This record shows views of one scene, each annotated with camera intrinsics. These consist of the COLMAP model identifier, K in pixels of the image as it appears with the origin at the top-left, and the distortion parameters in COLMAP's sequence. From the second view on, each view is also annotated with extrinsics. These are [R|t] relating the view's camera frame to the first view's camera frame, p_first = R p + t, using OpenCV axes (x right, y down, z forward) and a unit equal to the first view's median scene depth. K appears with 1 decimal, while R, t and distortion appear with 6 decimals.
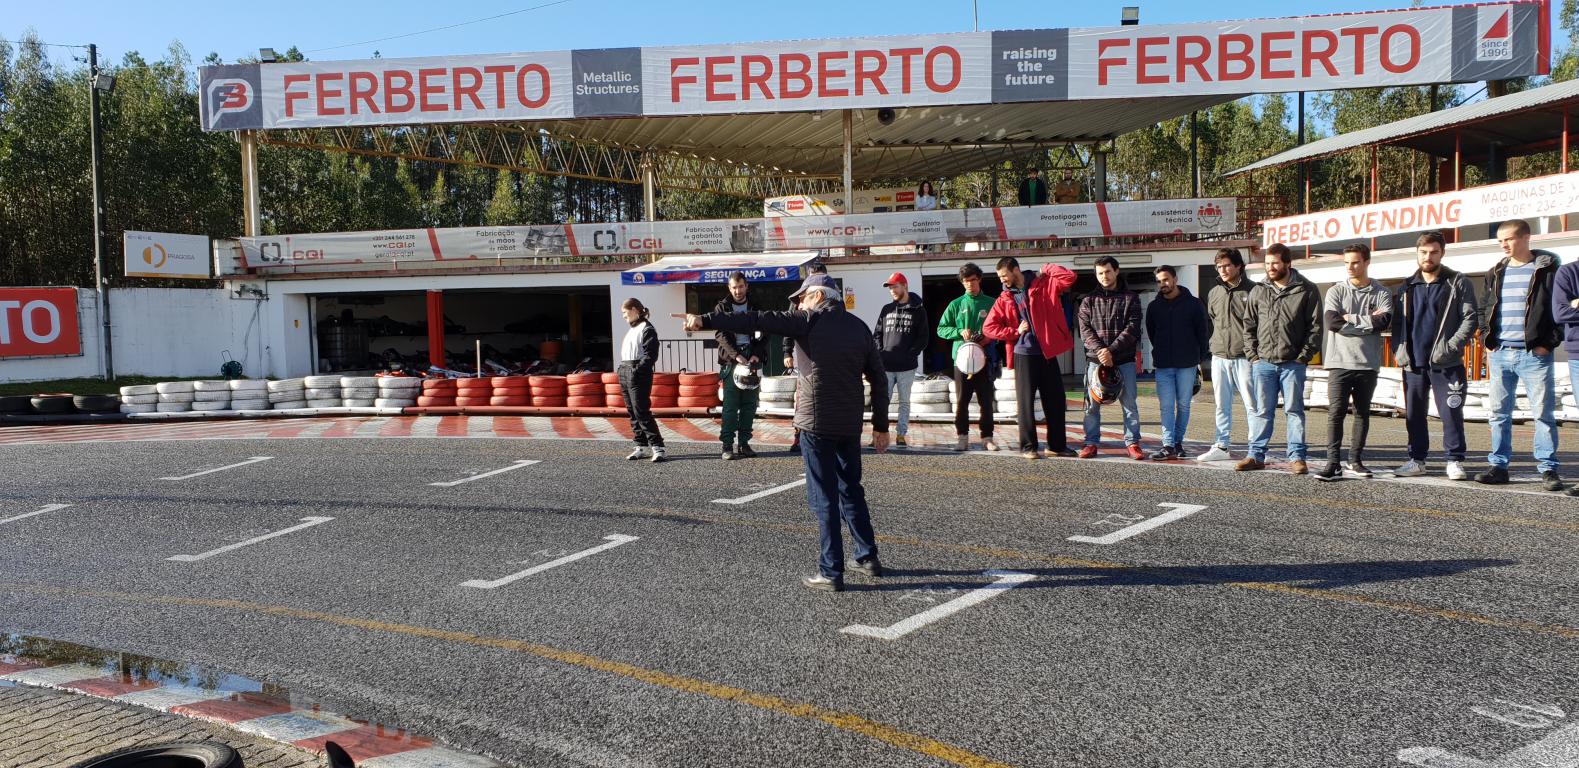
lens RADIAL K [[1218.6, 0, 809.1], [0, 1218.6, 394.3], [0, 0, 1]] dist [0.029980, -0.044721]
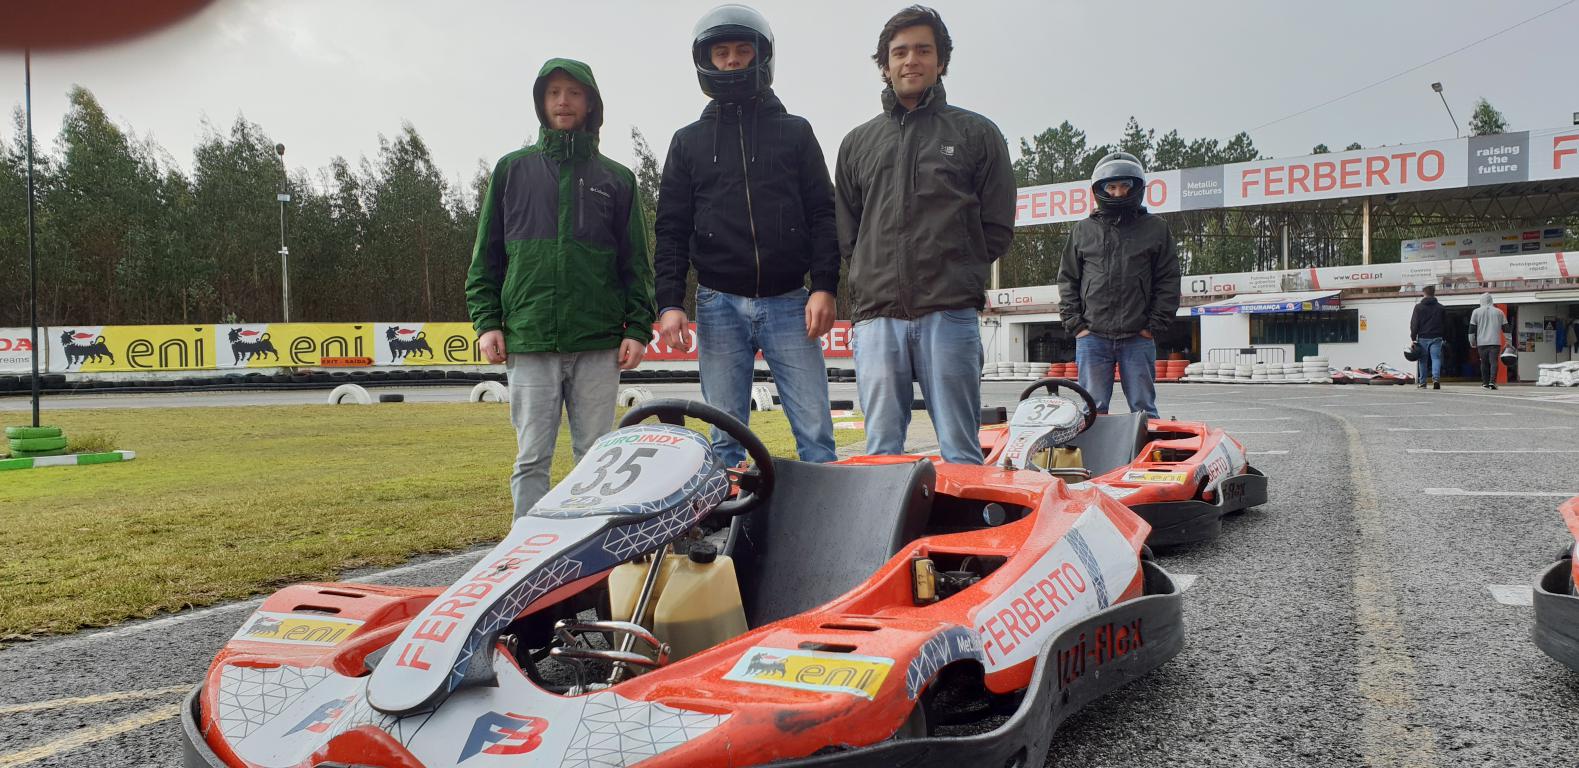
lens RADIAL K [[1218.6, 0, 796.6], [0, 1218.6, 382.1], [0, 0, 1]] dist [0.029980, -0.044721]
pose [[0.816312, 0.024724, -0.577082, 0.336031], [-0.044344, 0.998817, -0.019935, 0.051473], [0.575907, 0.041864, 0.816443, -0.599211]]
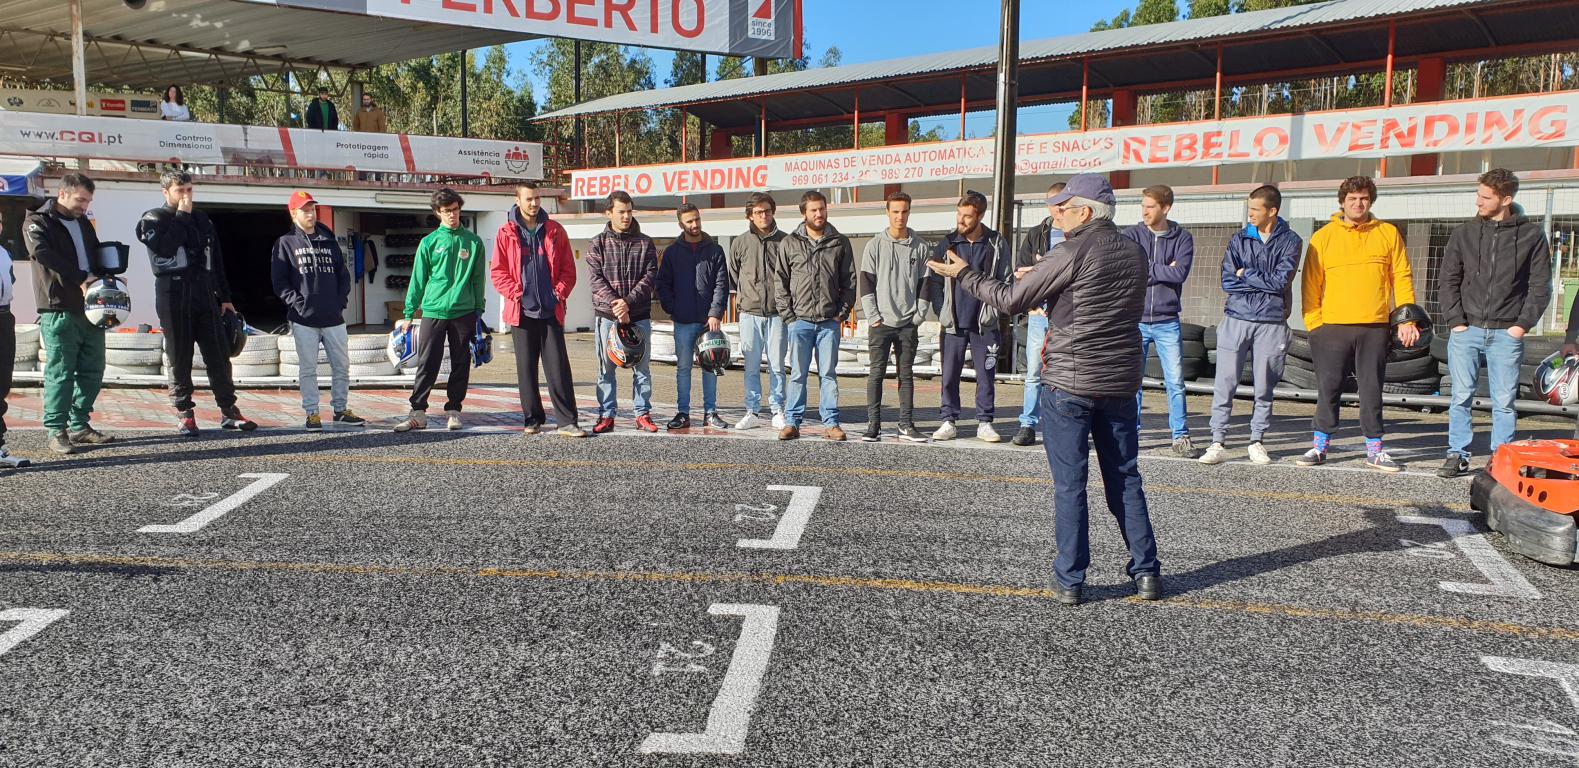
lens RADIAL K [[1263.3, 0, 815.5], [0, 1263.3, 378.5], [0, 0, 1]] dist [0.043105, -0.034120]
pose [[0.826076, -0.011622, 0.563438, -0.037461], [-0.001385, 0.999742, 0.022653, -0.000770], [-0.563557, -0.019494, 0.825847, 0.063770]]
